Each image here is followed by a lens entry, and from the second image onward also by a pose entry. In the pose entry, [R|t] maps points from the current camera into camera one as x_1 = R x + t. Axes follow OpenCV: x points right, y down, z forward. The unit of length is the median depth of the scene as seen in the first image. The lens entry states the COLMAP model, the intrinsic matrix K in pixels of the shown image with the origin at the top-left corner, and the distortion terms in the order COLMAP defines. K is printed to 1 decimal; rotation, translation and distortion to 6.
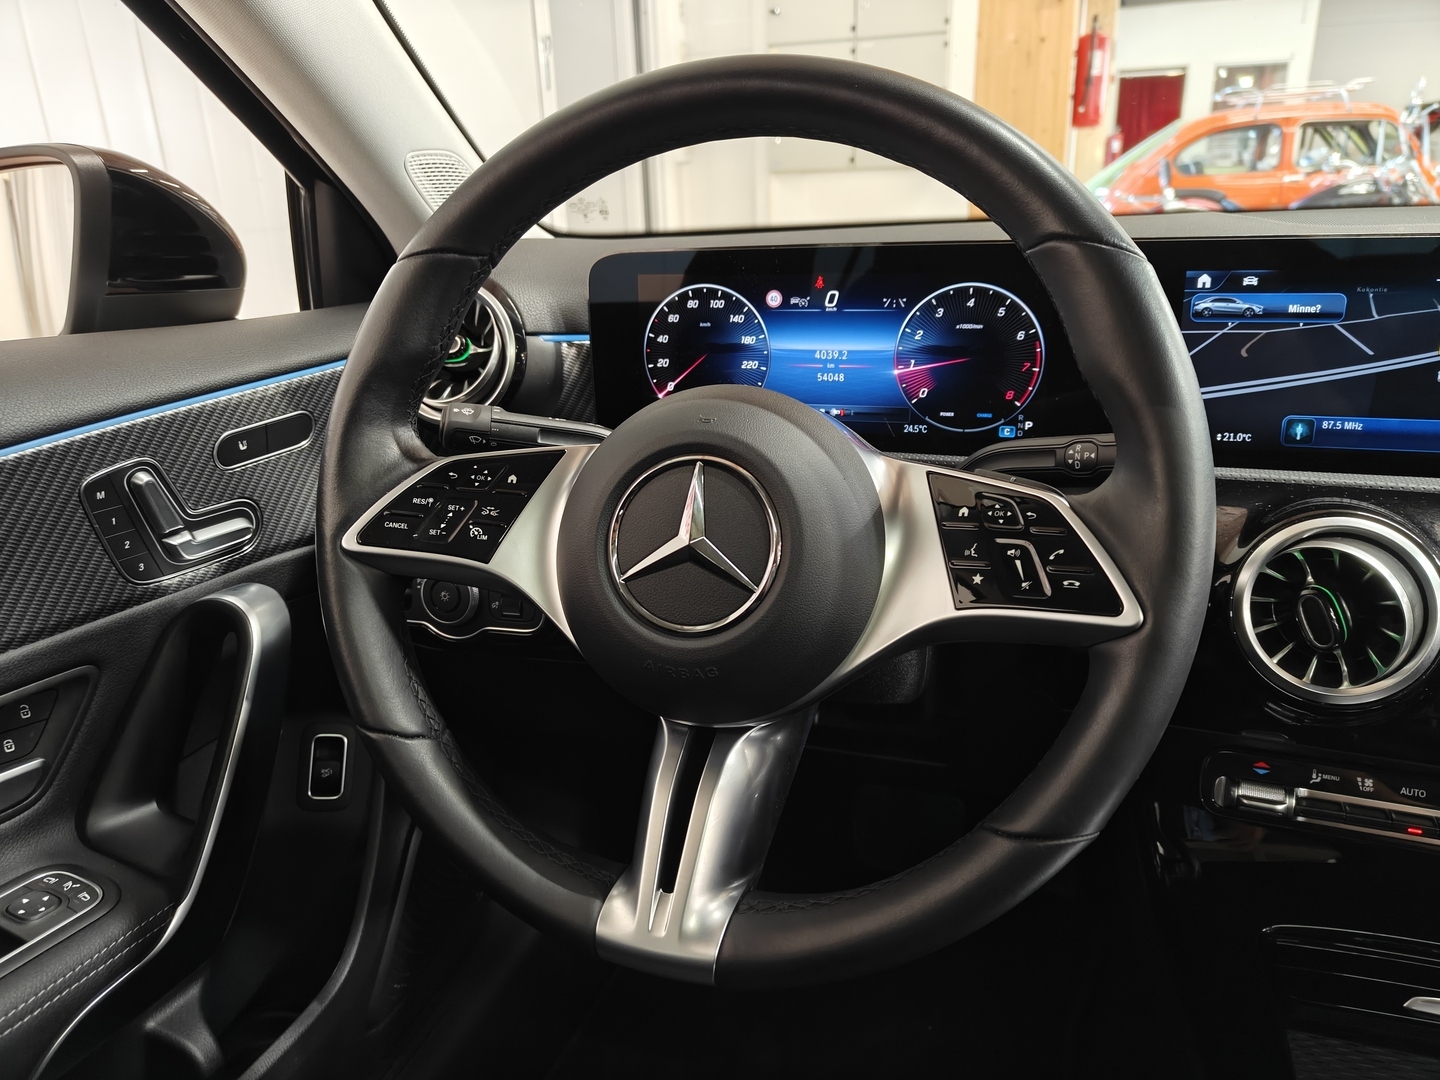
lens RADIAL K [[1020.4, 0, 719.3], [0, 1020.4, 541.1], [0, 0, 1]] dist [0.008253, -0.013719]
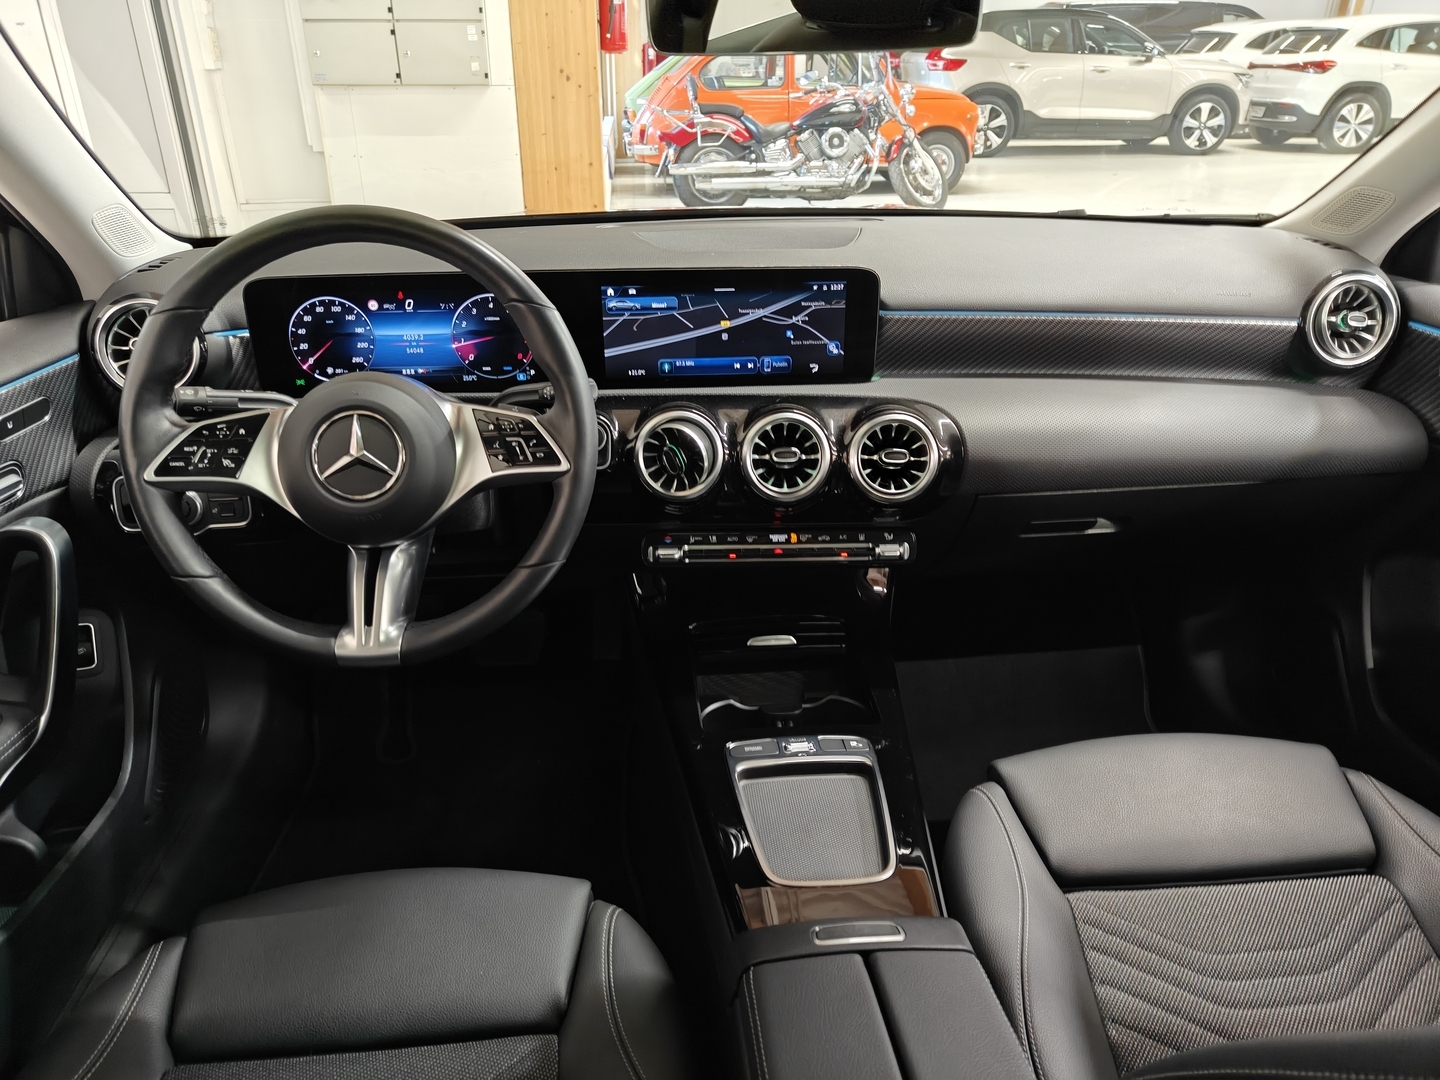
lens RADIAL K [[1020.4, 0, 733.5], [0, 1020.4, 539.1], [0, 0, 1]] dist [0.008253, -0.013719]
pose [[0.916302, -0.138120, 0.375916, -0.088629], [0.101521, 0.988095, 0.115591, 0.005143], [-0.387407, -0.067753, 0.919416, -0.799732]]
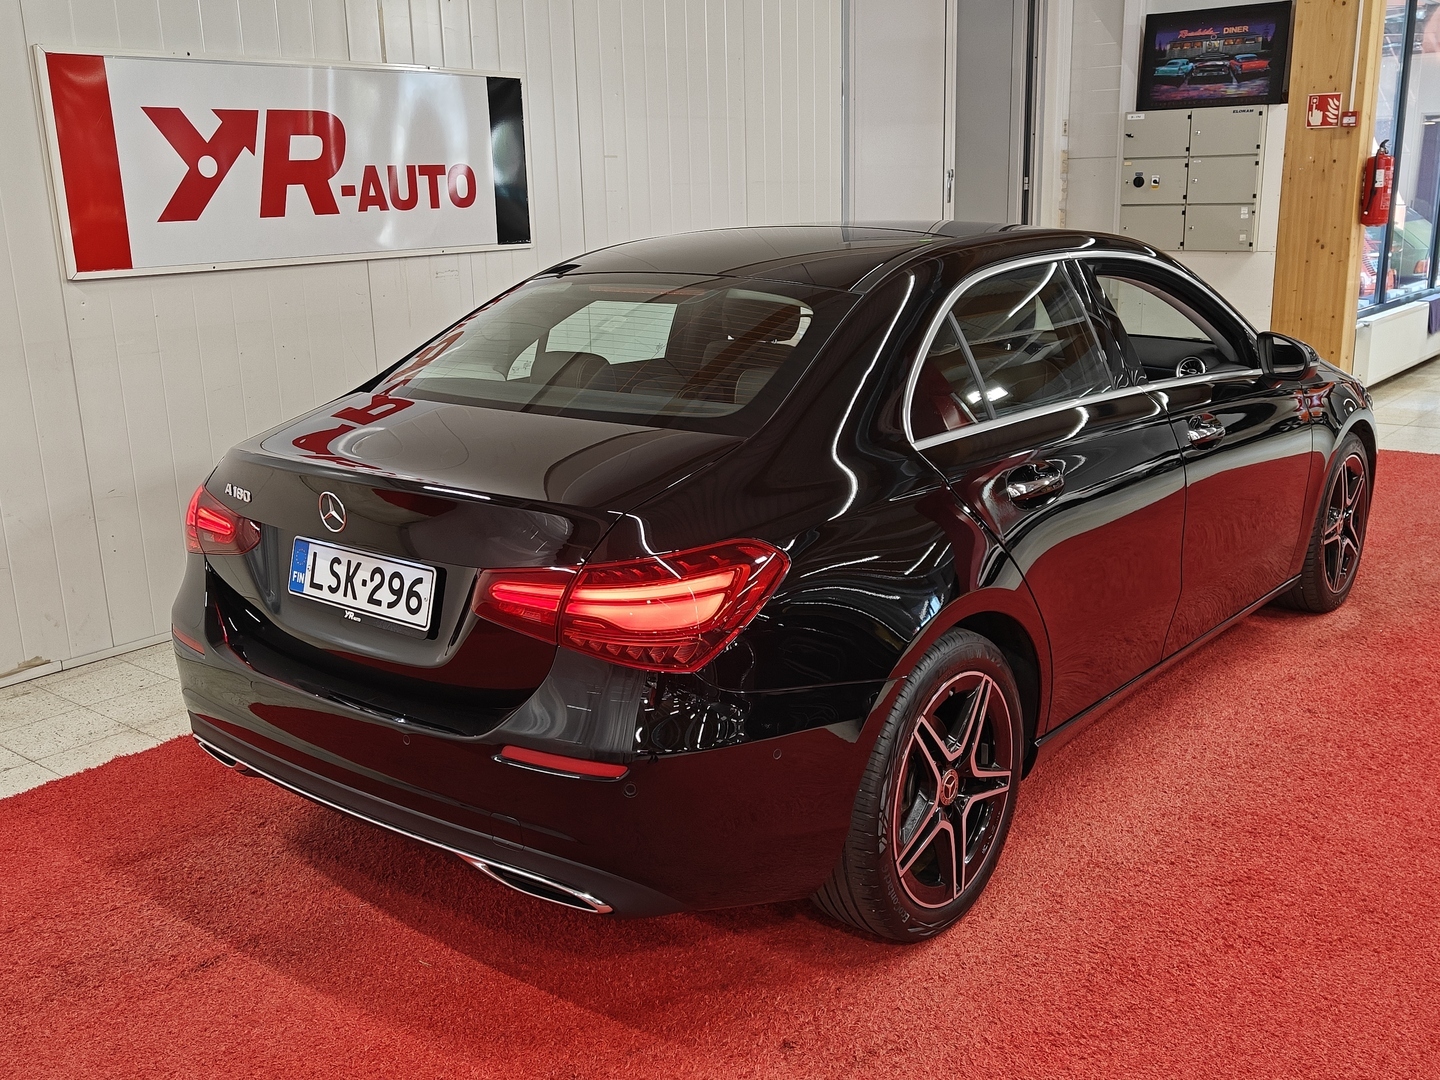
lens RADIAL K [[1436.9, 0, 716.4], [0, 1436.9, 553.9], [0, 0, 1]] dist [0.078918, 0.000000]
pose [[0.933382, 0.111430, -0.341147, 2.101277], [-0.135906, 0.989528, -0.048629, 1.603626], [0.332155, 0.091753, 0.938751, -7.574699]]
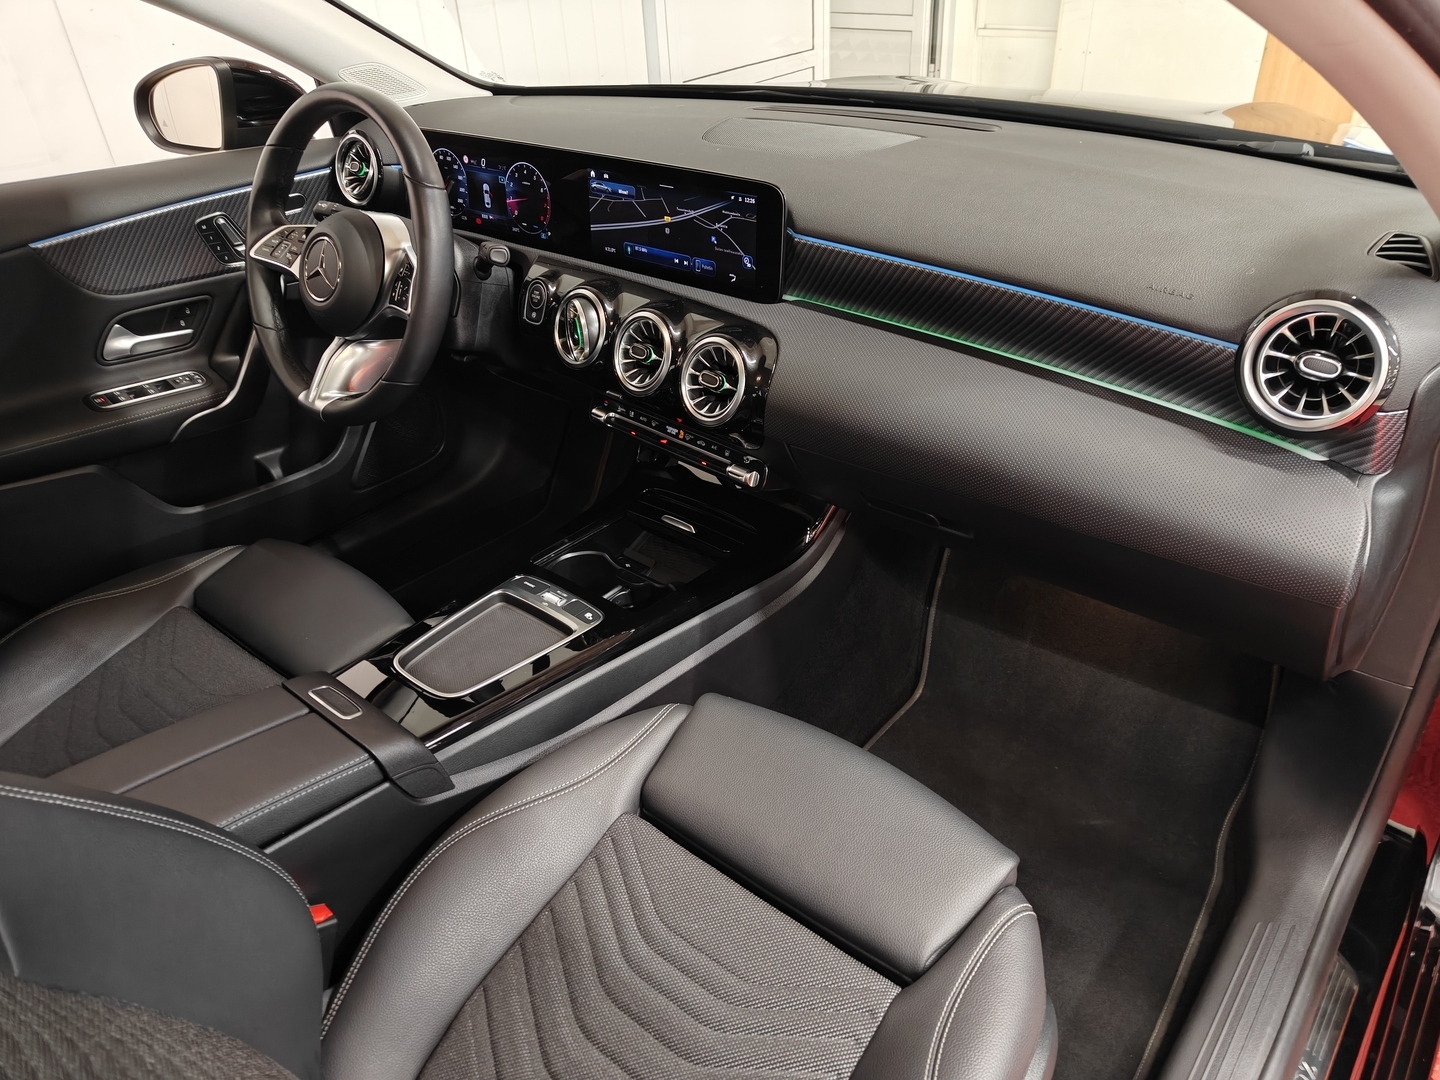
lens RADIAL K [[1020.4, 0, 723.0], [0, 1020.4, 559.2], [0, 0, 1]] dist [0.008253, -0.013719]
pose [[0.929375, 0.198556, -0.311187, 1.422934], [-0.110408, 0.953942, 0.278934, -0.098882], [0.352238, -0.224877, 0.908492, -0.958079]]
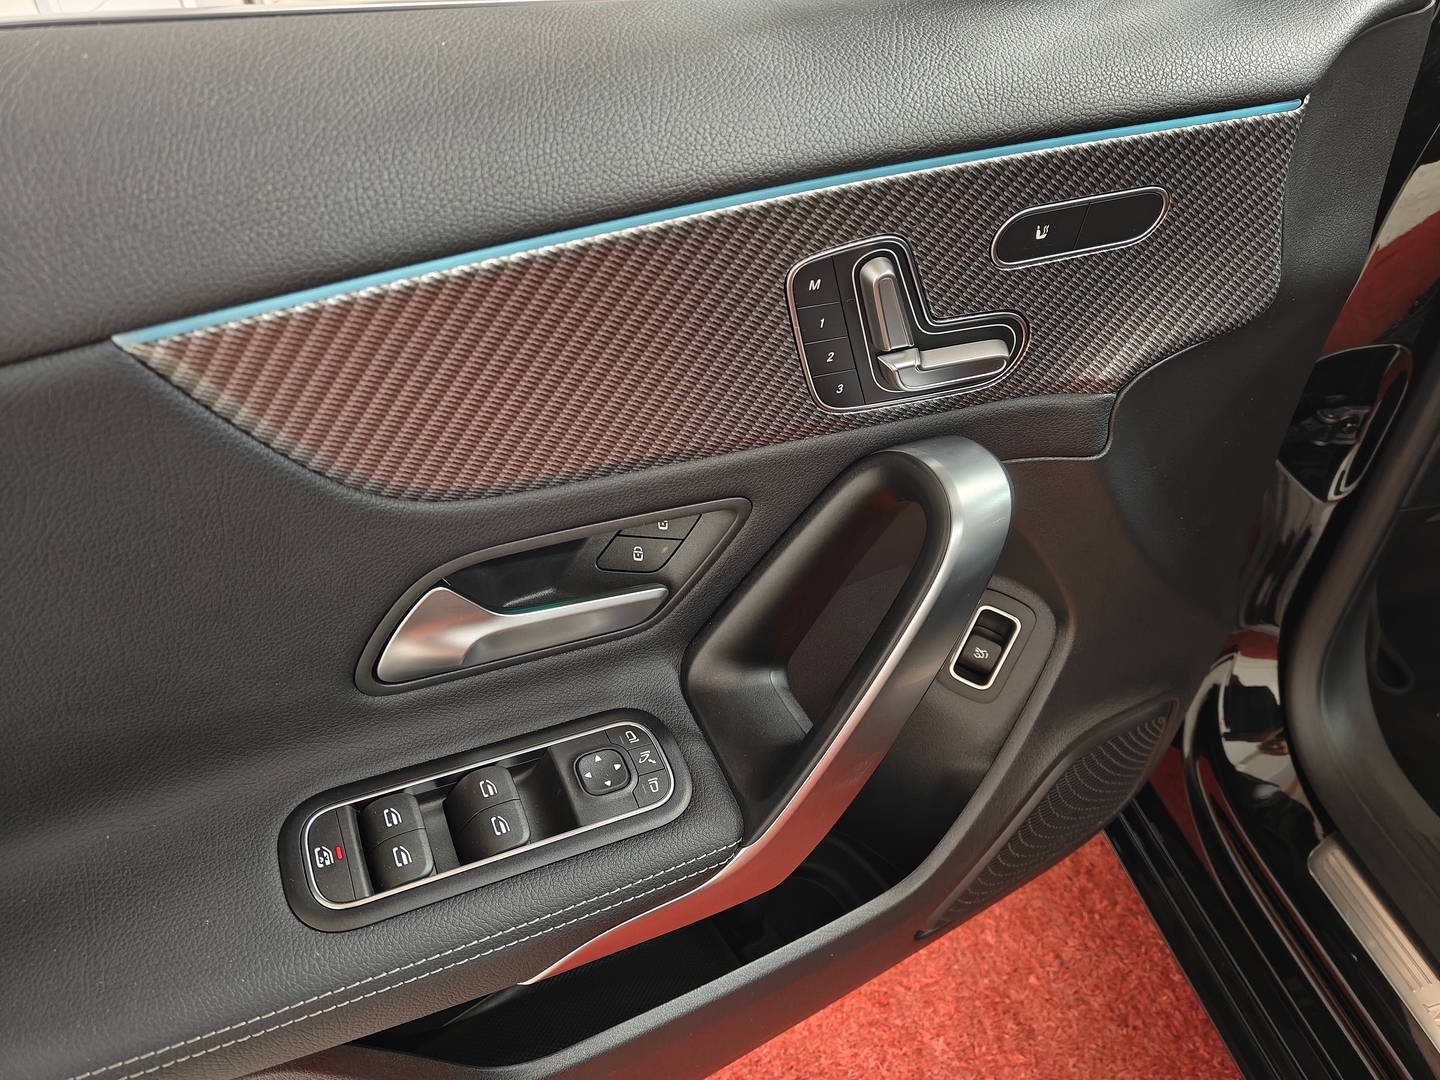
lens RADIAL K [[1020.4, 0, 708.2], [0, 1020.4, 541.7], [0, 0, 1]] dist [0.008253, -0.013719]
pose [[0.741796, 0.431554, -0.513323, -0.231732], [-0.236543, 0.884615, 0.401876, -0.132101], [0.627524, -0.176687, 0.758284, 0.400864]]
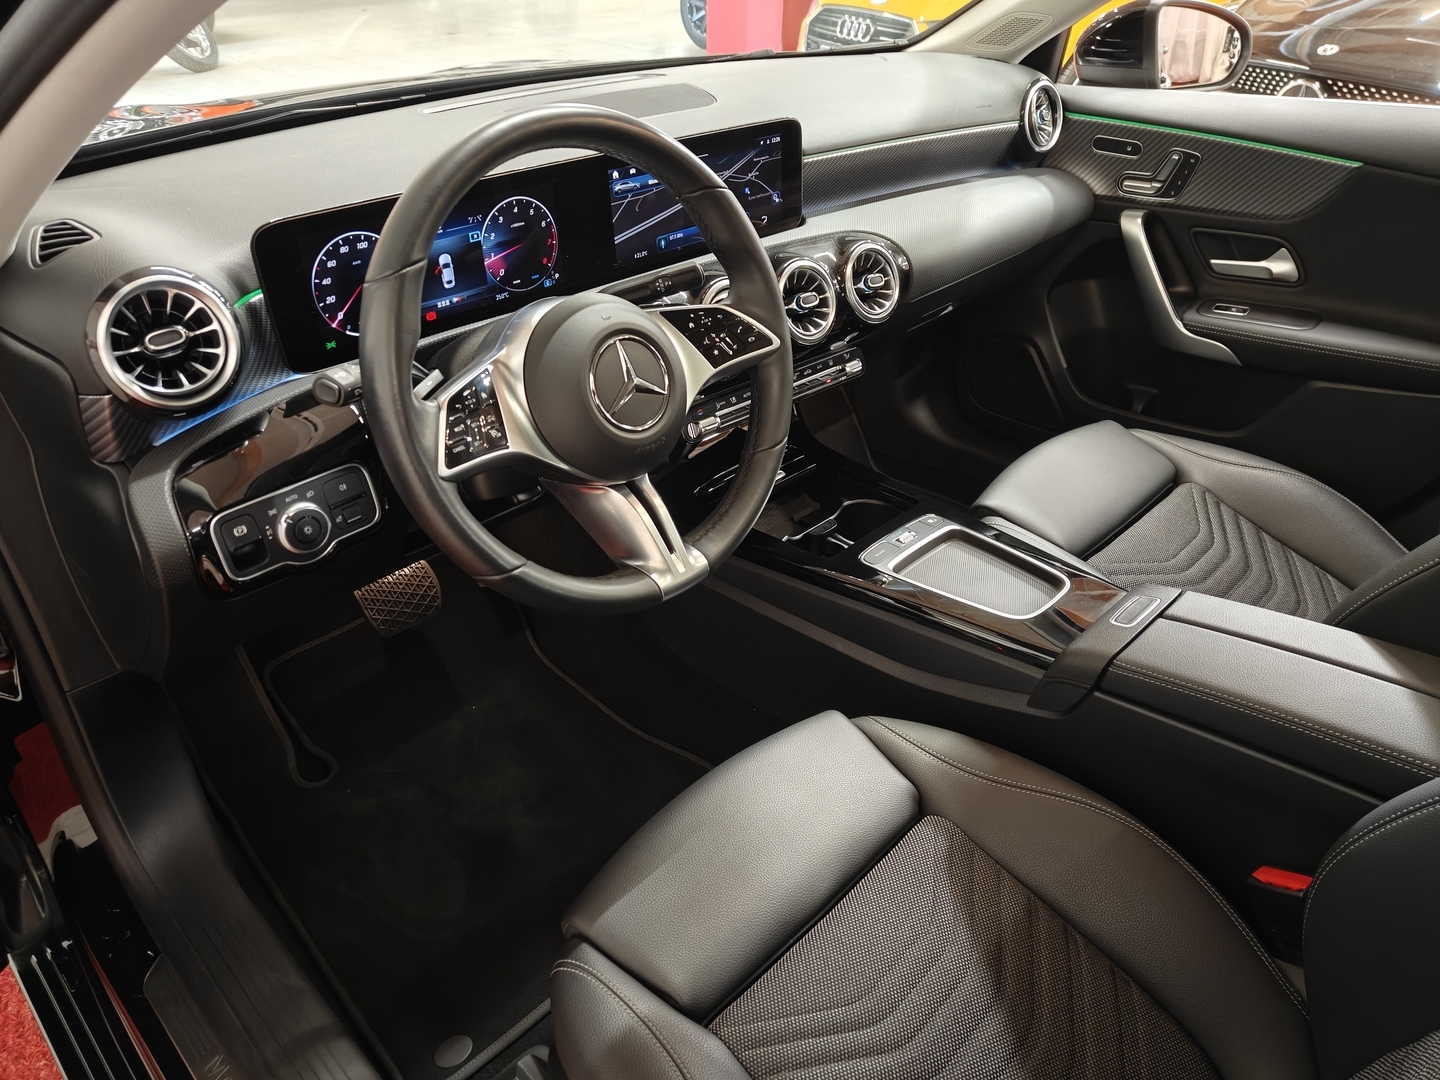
lens RADIAL K [[1020.4, 0, 718.5], [0, 1020.4, 536.6], [0, 0, 1]] dist [0.008253, -0.013719]
pose [[0.445008, -0.452555, 0.772762, -1.056758], [0.275419, 0.890254, 0.362757, -0.263732], [-0.852122, 0.051403, 0.520812, -0.078506]]
